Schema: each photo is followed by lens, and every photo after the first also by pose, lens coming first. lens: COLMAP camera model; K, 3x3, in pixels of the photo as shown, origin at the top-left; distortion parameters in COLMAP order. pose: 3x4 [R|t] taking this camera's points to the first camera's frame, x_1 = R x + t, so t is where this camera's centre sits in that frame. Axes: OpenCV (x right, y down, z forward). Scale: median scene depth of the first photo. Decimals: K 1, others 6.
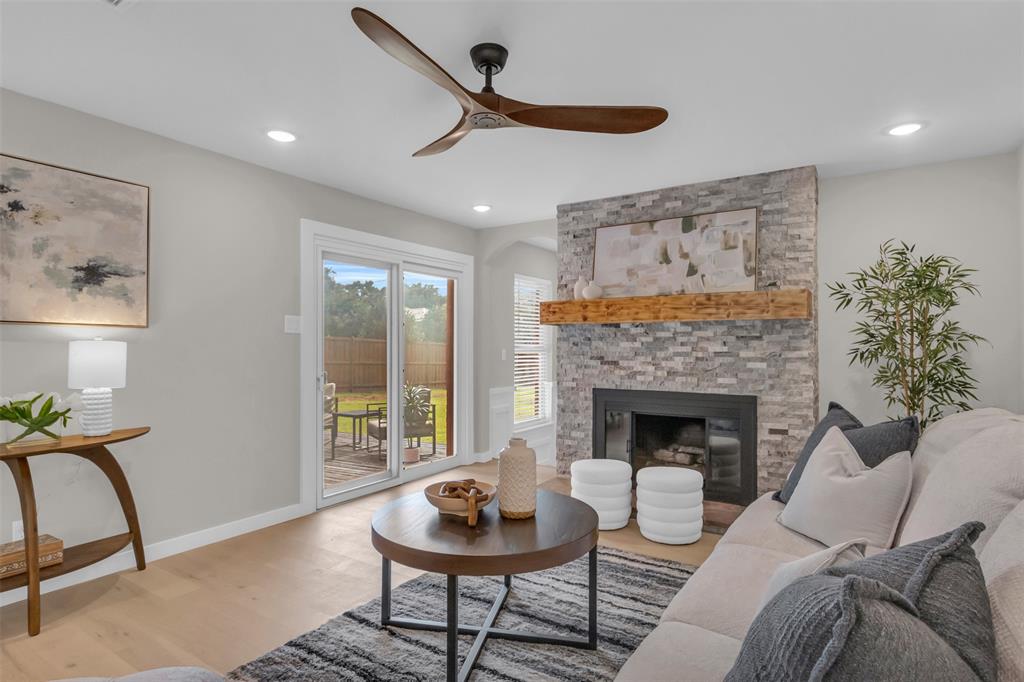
lens RADIAL K [[546.8, 0, 501.6], [0, 546.8, 344.6], [0, 0, 1]] dist [-0.000872, 0.001621]
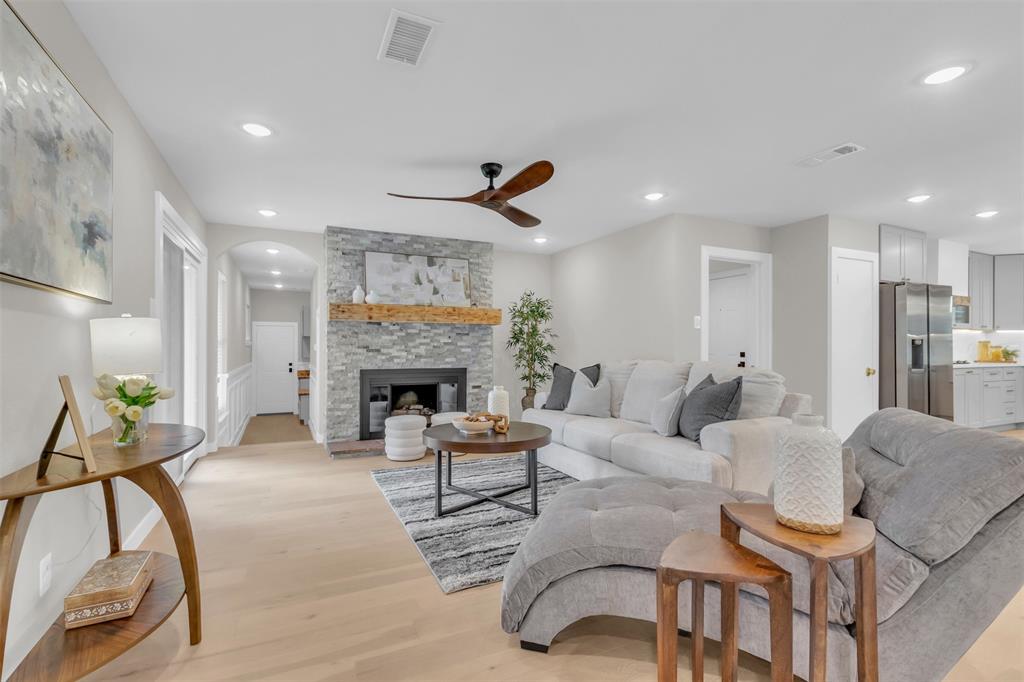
lens RADIAL K [[475.3, 0, 513.2], [0, 475.3, 345.3], [0, 0, 1]] dist [0.019442, -0.002225]
pose [[0.523441, 0.002671, 0.852058, -0.691740], [-0.002519, 0.999996, -0.001587, 0.022633], [-0.852058, -0.001315, 0.523446, 0.076093]]
